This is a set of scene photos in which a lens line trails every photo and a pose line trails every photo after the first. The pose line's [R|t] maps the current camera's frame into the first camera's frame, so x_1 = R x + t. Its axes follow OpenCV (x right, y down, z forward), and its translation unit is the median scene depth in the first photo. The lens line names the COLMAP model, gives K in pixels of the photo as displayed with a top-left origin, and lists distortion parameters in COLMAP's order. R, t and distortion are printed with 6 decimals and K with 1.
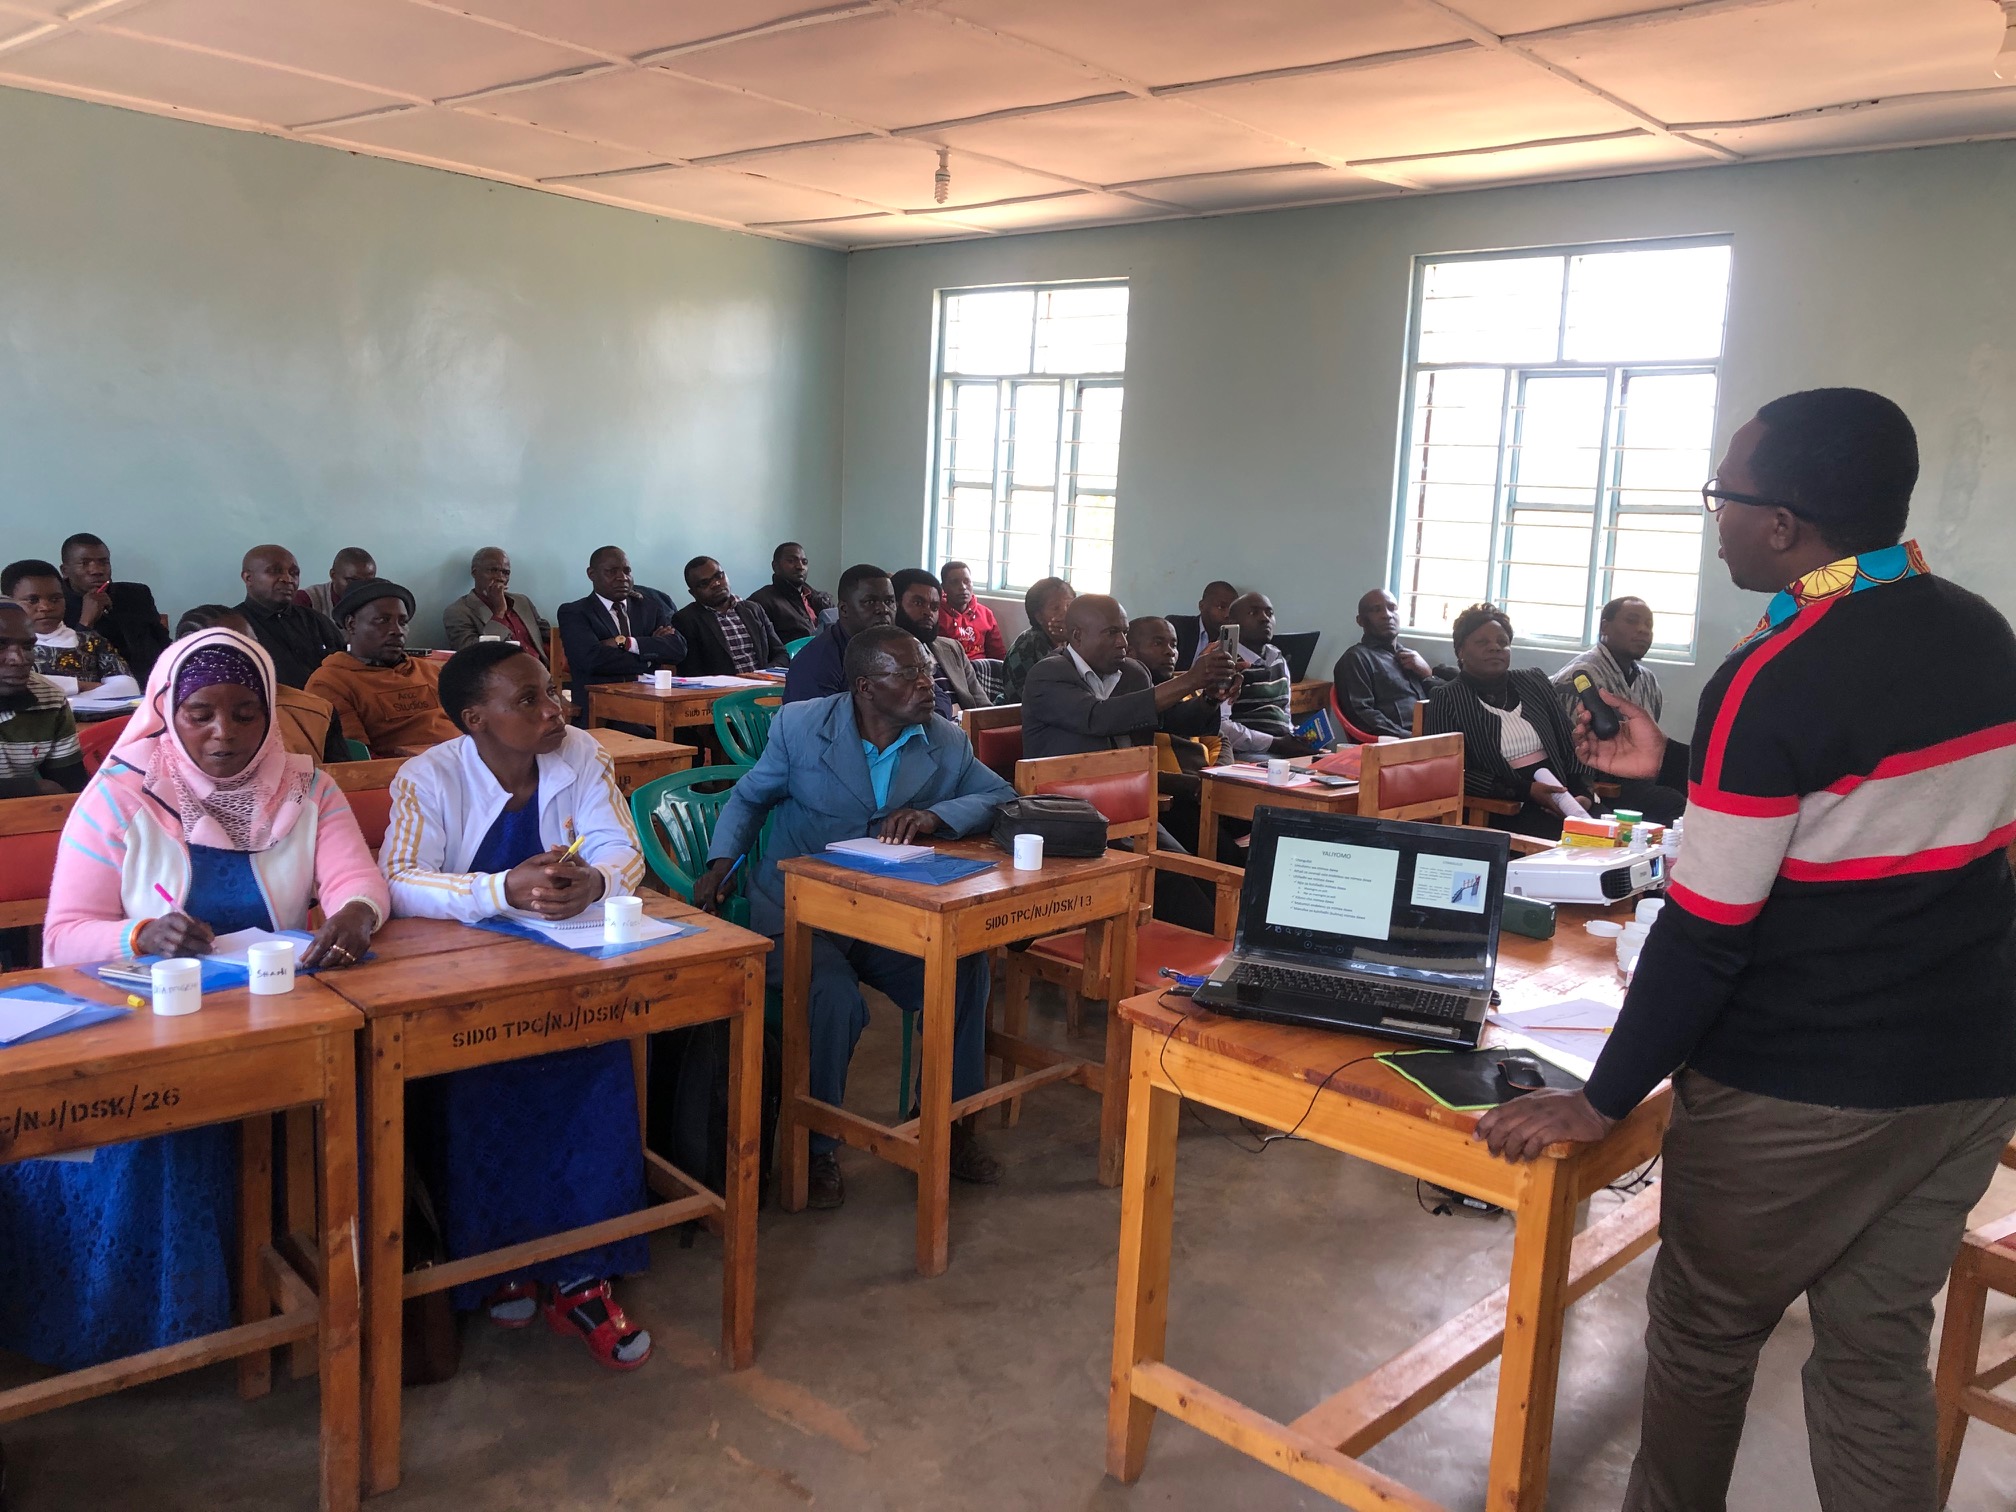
lens RADIAL K [[1809.2, 0, 1008.0], [0, 1809.2, 756.0], [0, 0, 1]] dist [0.043930, 0.001256]
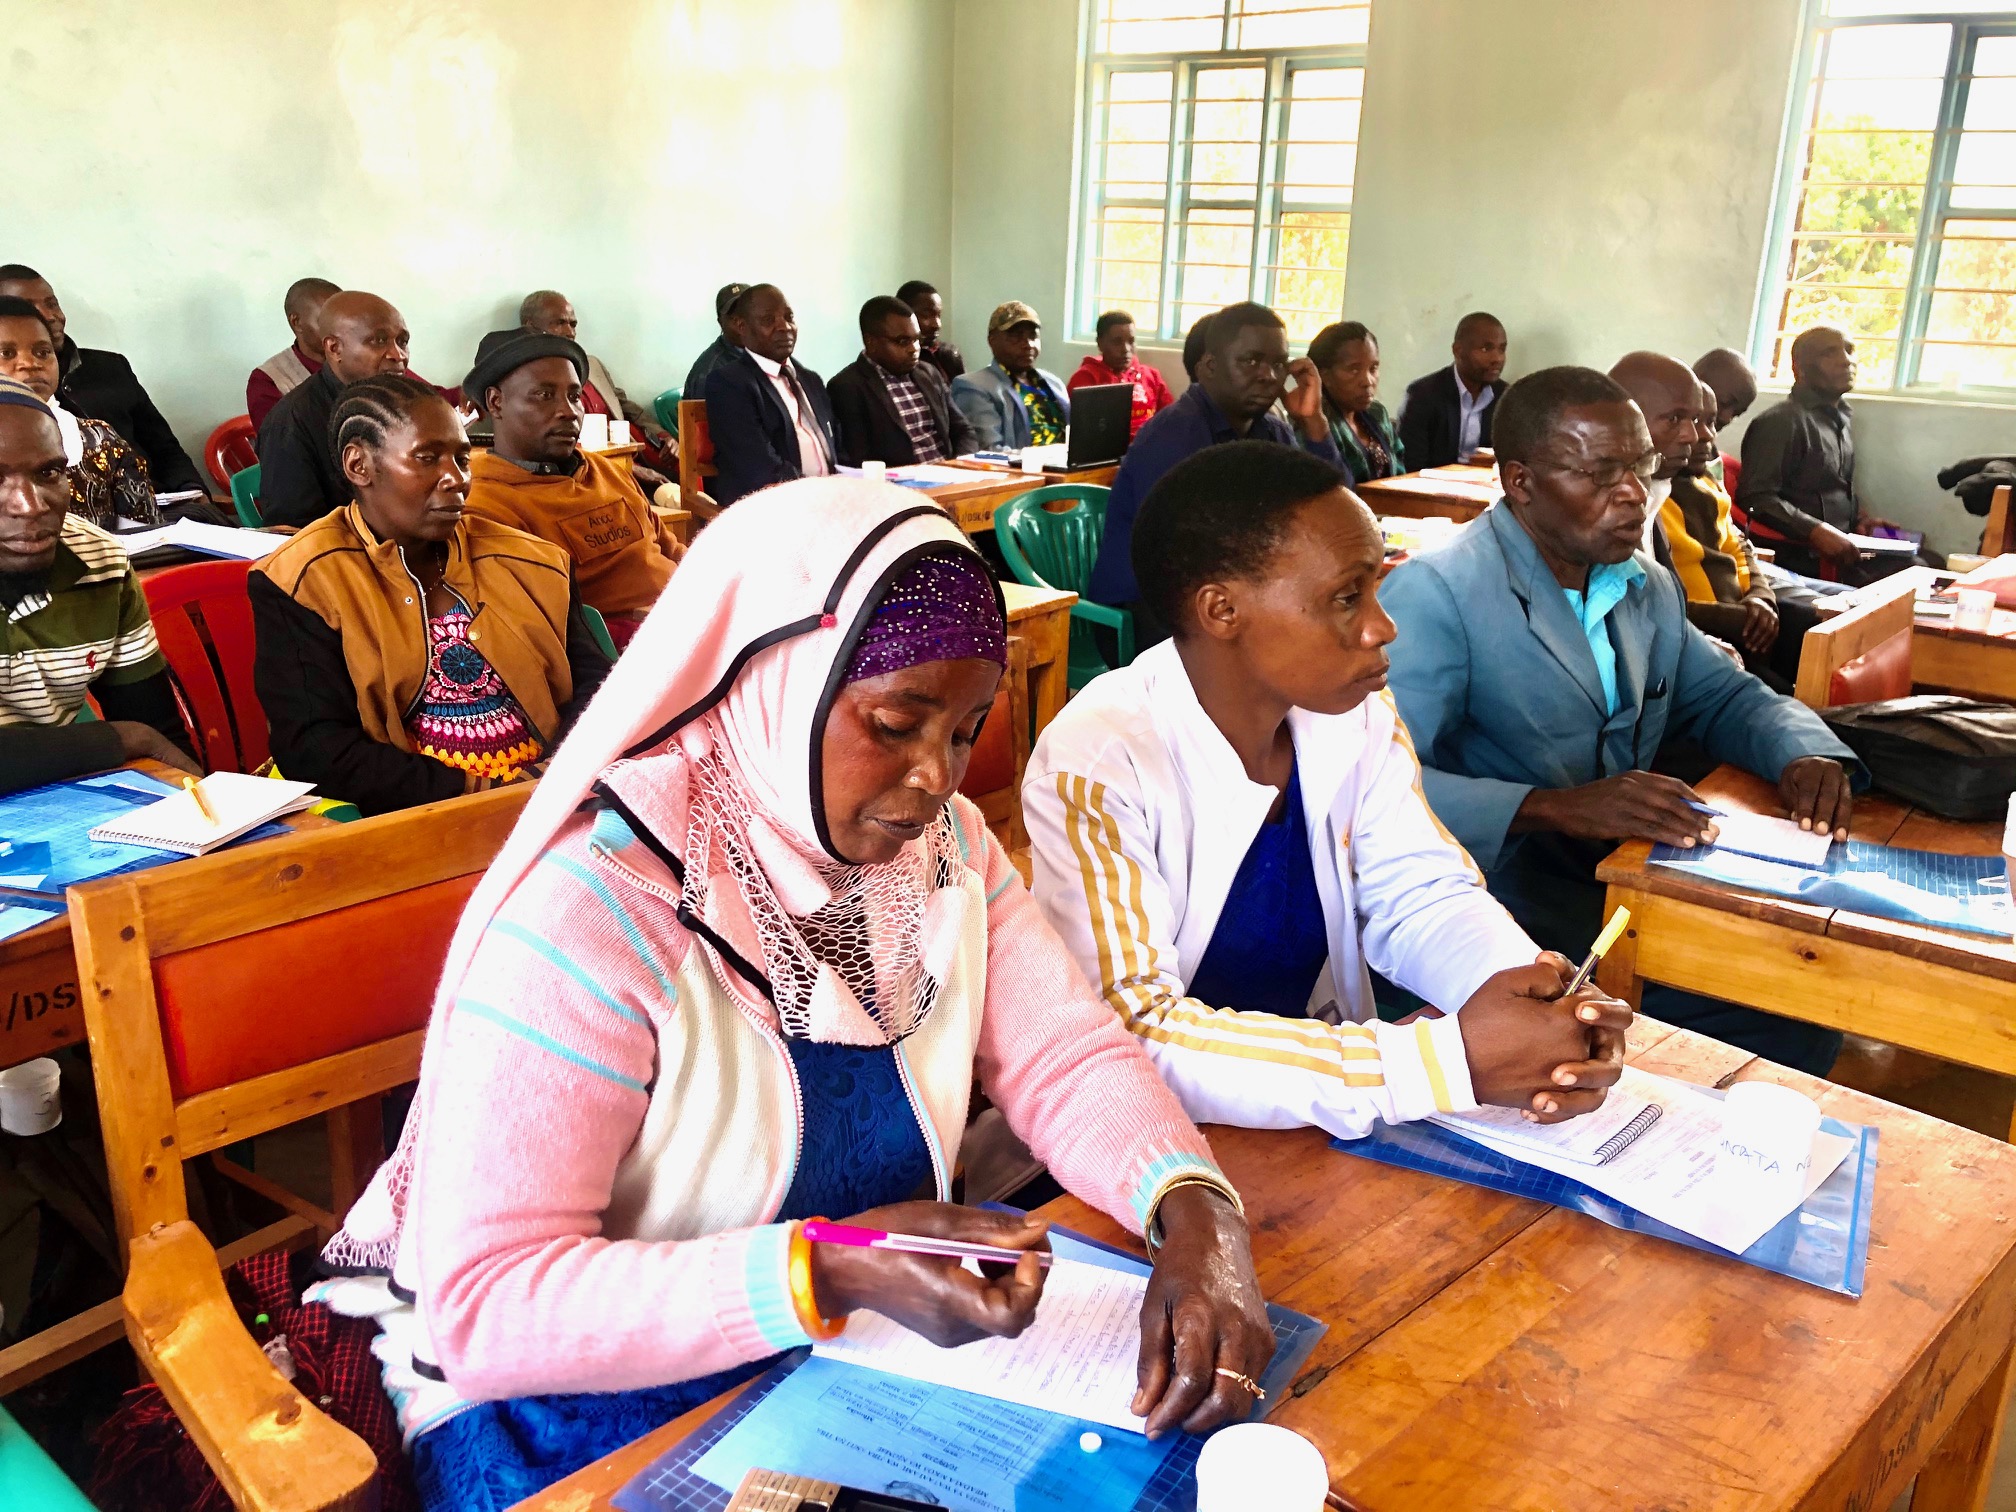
lens RADIAL K [[1727.8, 0, 1008.0], [0, 1727.8, 756.0], [0, 0, 1]] dist [0.228111, -0.381683]
pose [[0.996996, -0.028399, 0.072055, -0.227040], [0.018240, 0.990275, 0.137922, -0.030737], [-0.075272, -0.136193, 0.987819, 0.347934]]
